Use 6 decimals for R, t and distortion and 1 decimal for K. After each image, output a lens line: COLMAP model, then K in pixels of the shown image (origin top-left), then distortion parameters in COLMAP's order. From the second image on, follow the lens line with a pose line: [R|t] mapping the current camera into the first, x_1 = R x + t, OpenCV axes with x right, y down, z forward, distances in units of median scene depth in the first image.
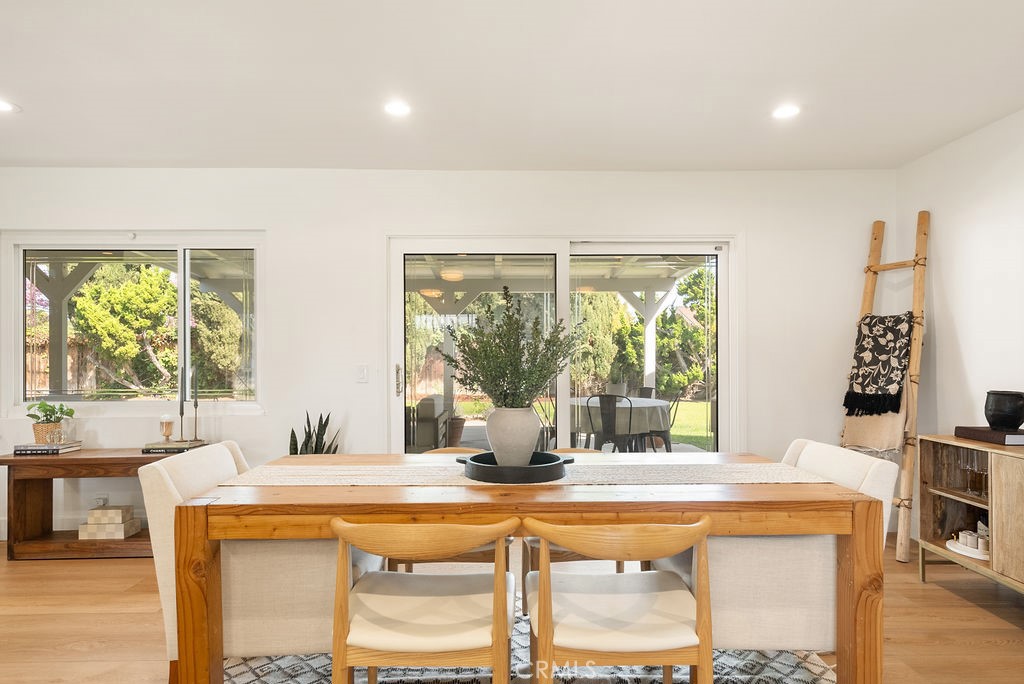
lens RADIAL K [[604.0, 0, 511.5], [0, 604.0, 348.5], [0, 0, 1]] dist [0.001262, 0.000114]
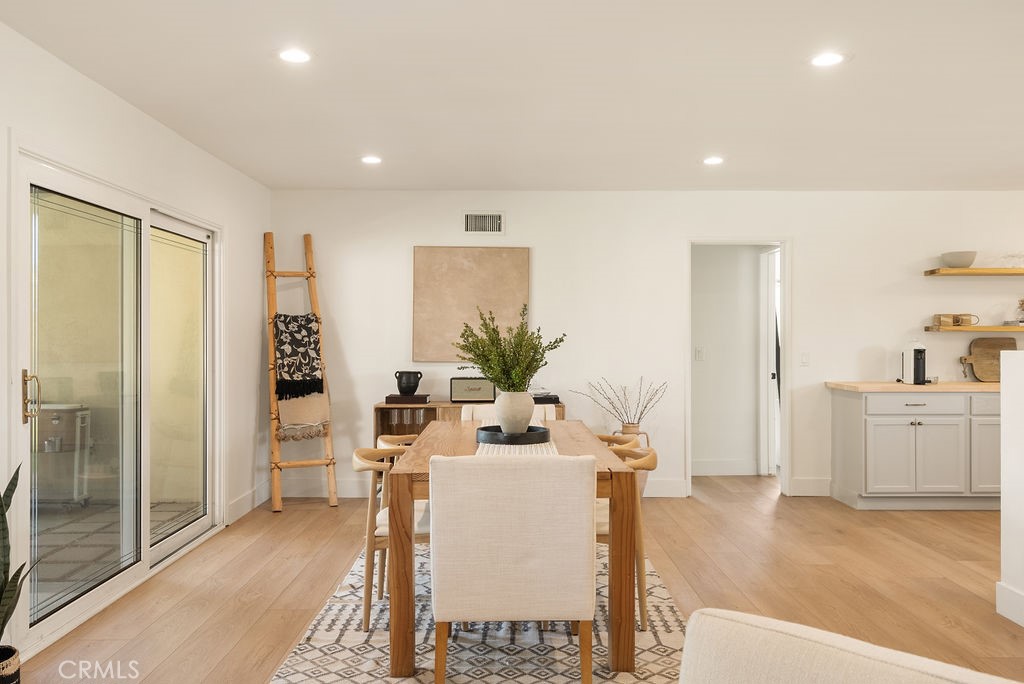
lens RADIAL K [[825.2, 0, 512.0], [0, 825.2, 340.8], [0, 0, 1]] dist [-0.003204, -0.000287]
pose [[0.017185, 0.001443, 0.999851, -1.037188], [-0.012076, 0.999926, -0.001235, -0.006169], [-0.999779, -0.012053, 0.017201, 0.538418]]
